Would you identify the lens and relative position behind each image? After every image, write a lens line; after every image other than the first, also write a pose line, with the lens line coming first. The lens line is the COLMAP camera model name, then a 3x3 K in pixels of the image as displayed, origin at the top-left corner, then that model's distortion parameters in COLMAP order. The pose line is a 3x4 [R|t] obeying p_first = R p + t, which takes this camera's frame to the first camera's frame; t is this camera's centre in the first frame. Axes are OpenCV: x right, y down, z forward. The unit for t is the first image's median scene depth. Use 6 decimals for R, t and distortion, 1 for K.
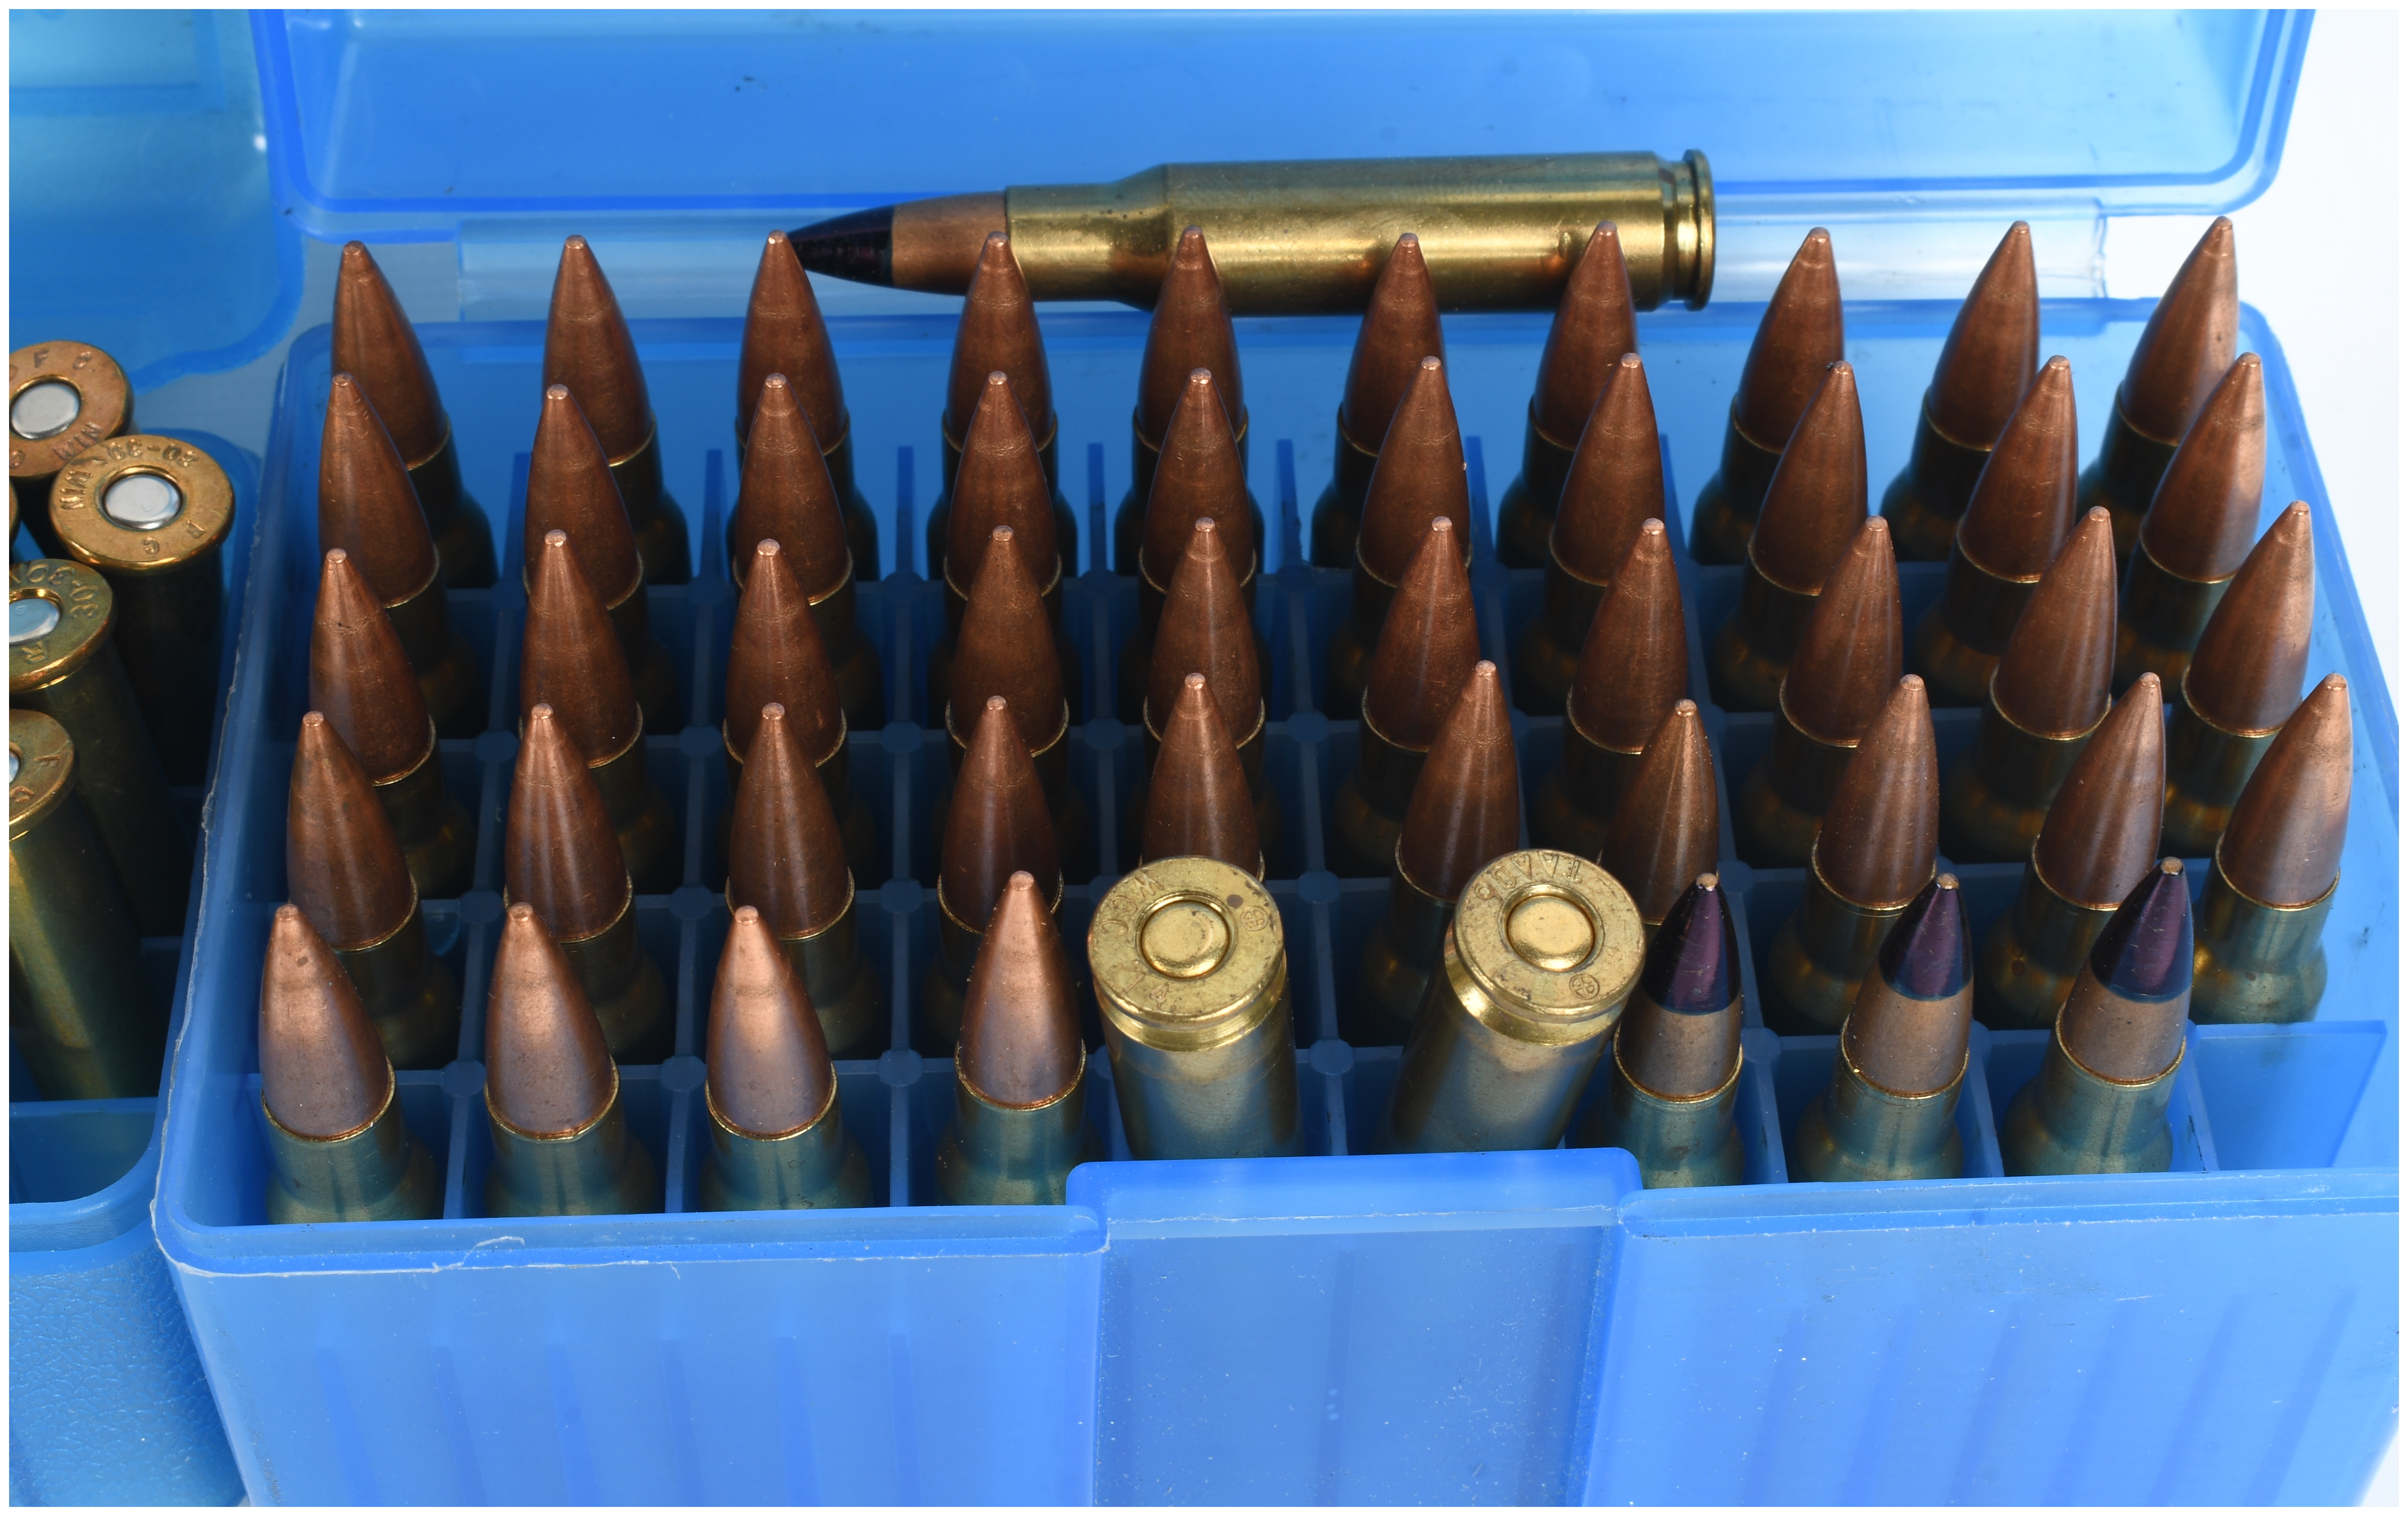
lens RADIAL K [[4122.6, 0, 1204.0], [0, 4122.6, 758.0], [0, 0, 1]] dist [0.010093, 0.003273]
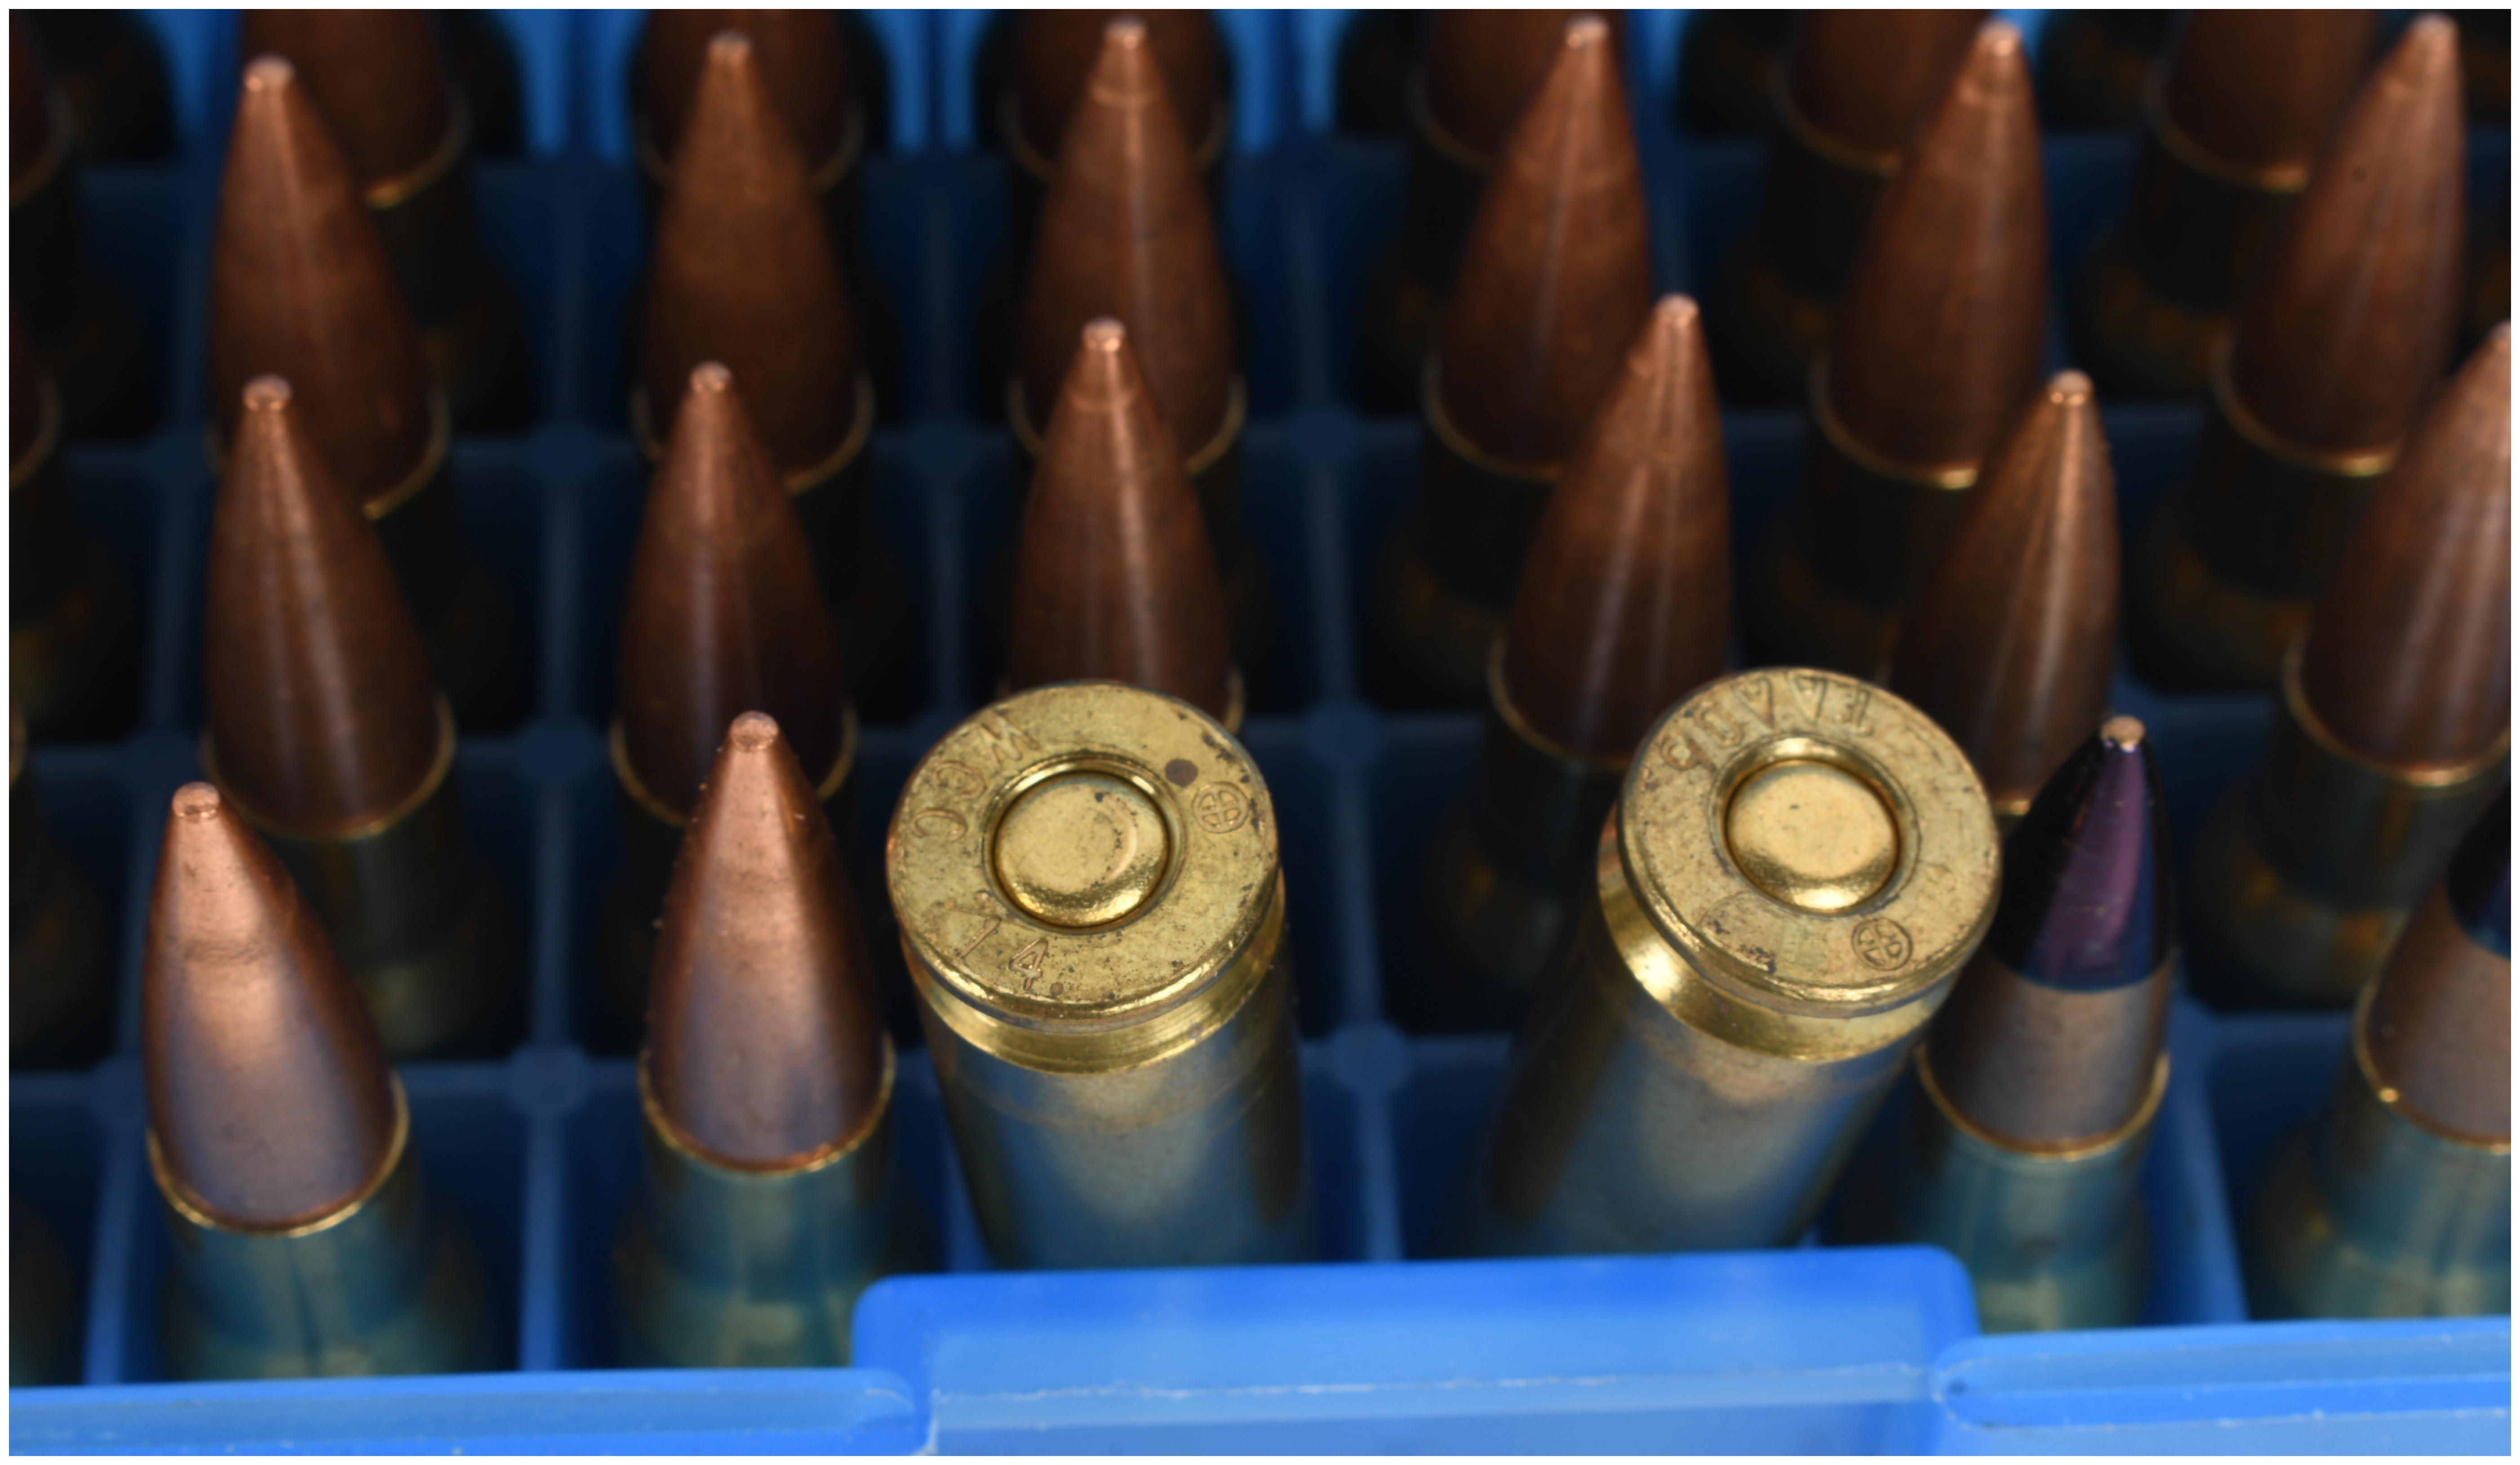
lens RADIAL K [[5838.8, 0, 1260.0], [0, 5838.8, 732.5], [0, 0, 1]] dist [0.010529, 0.171675]
pose [[0.999850, -0.000184, 0.017343, 0.004525], [-0.000494, 0.999238, 0.039037, 0.002229], [-0.017337, -0.039039, 0.999087, 0.282275]]
